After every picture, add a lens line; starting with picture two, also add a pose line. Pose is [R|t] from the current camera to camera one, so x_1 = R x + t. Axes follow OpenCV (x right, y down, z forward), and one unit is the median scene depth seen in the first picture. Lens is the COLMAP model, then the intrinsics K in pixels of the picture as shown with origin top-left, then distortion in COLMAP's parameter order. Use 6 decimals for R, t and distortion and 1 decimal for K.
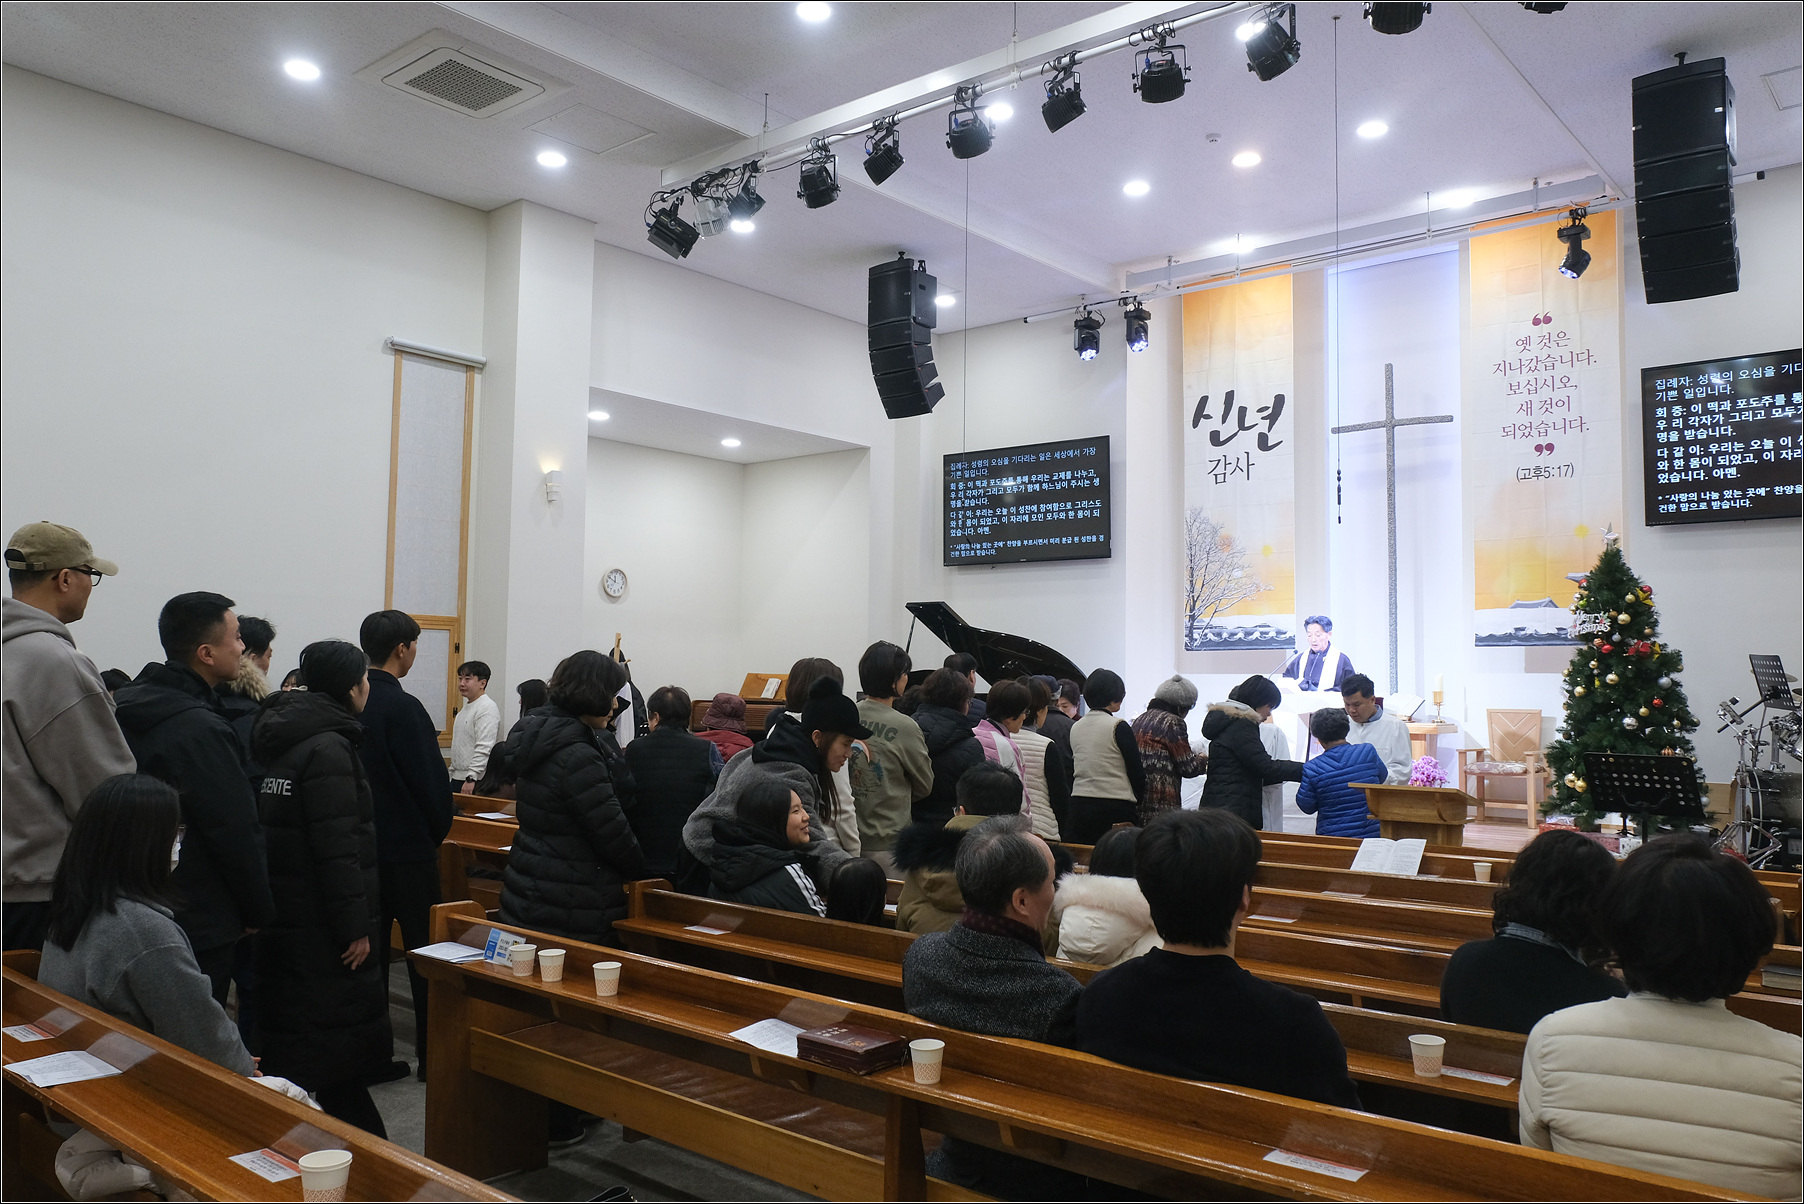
lens RADIAL K [[1384.7, 0, 898.8], [0, 1384.7, 594.4], [0, 0, 1]] dist [-0.005024, 0.000452]
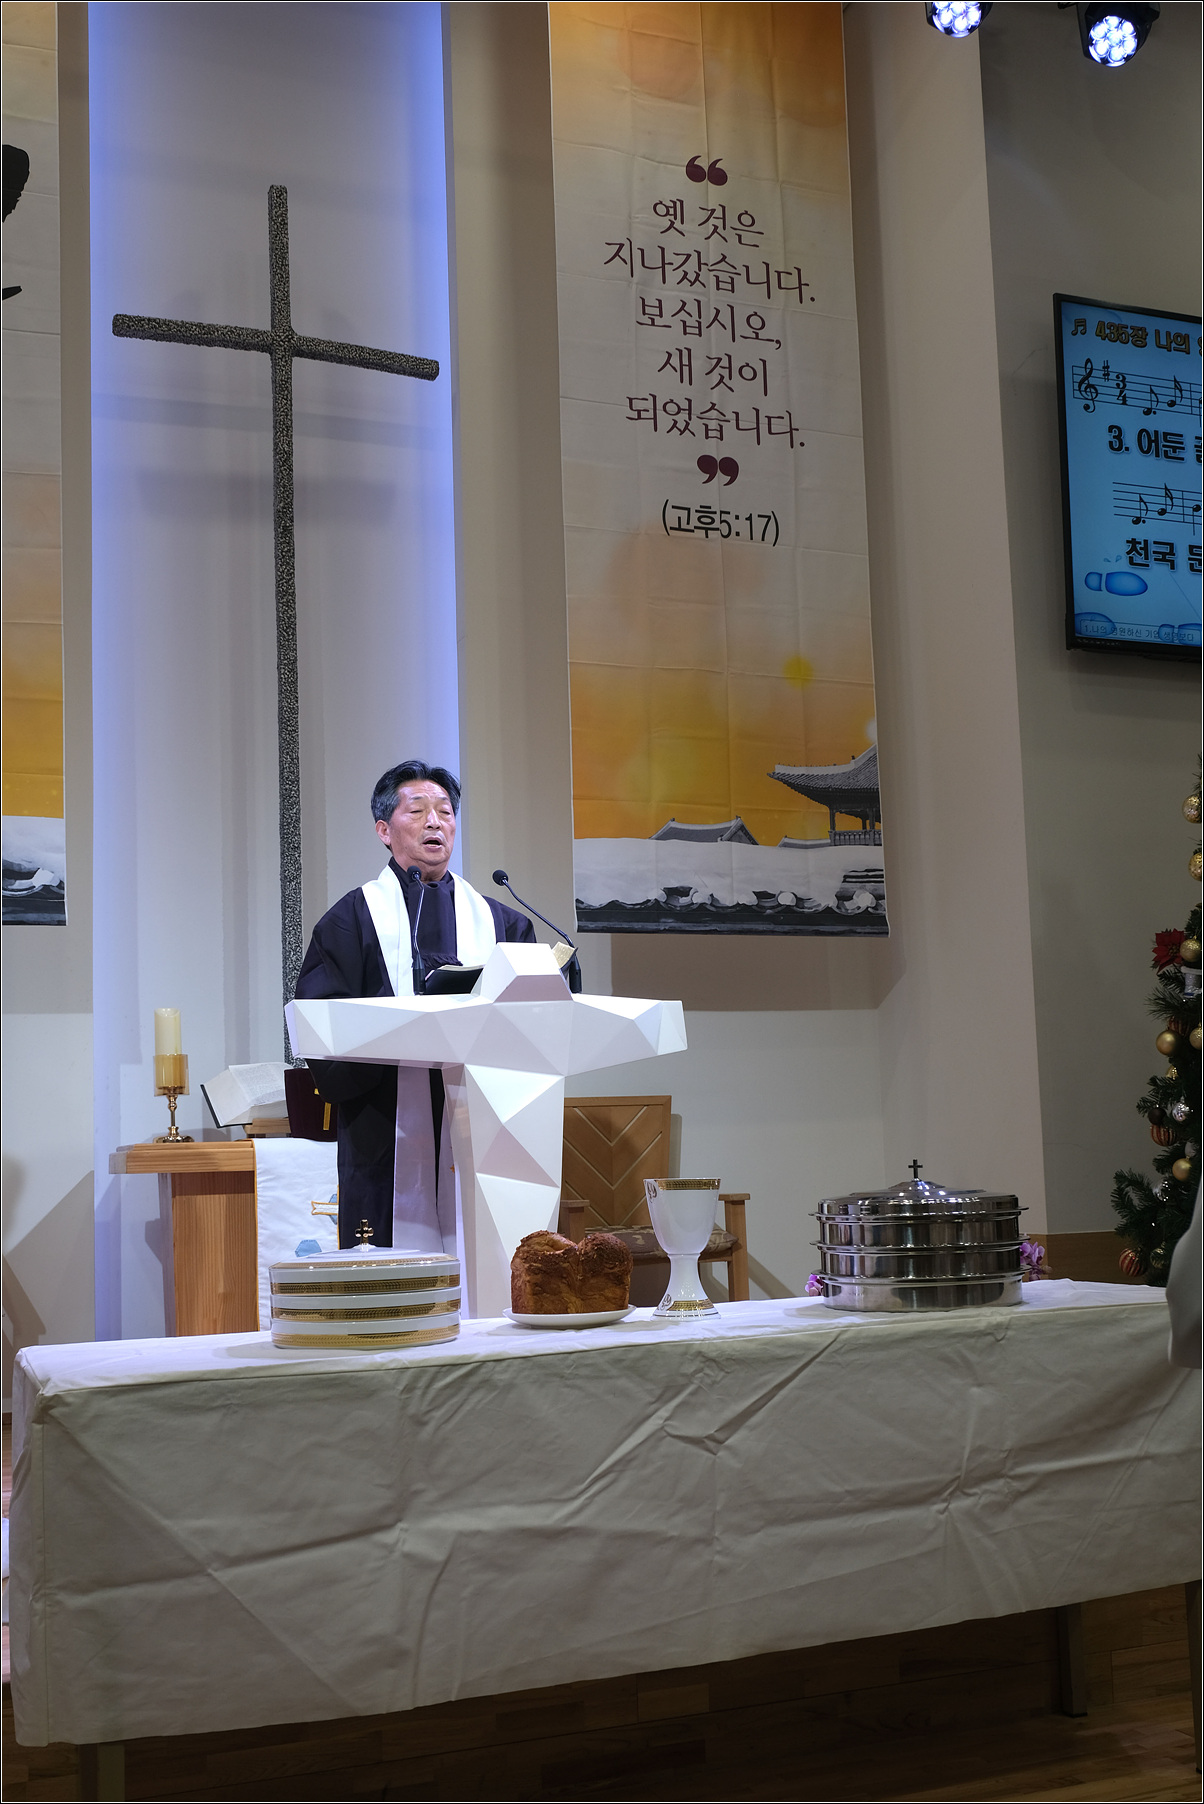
lens RADIAL K [[1805.1, 0, 610.1], [0, 1805.1, 992.8], [0, 0, 1]] dist [-0.011627, 0.000000]
pose [[0.483580, 0.055865, 0.873516, -0.017078], [-0.019992, 0.998406, -0.052784, 0.081284], [-0.875072, 0.008062, 0.483926, 0.751010]]
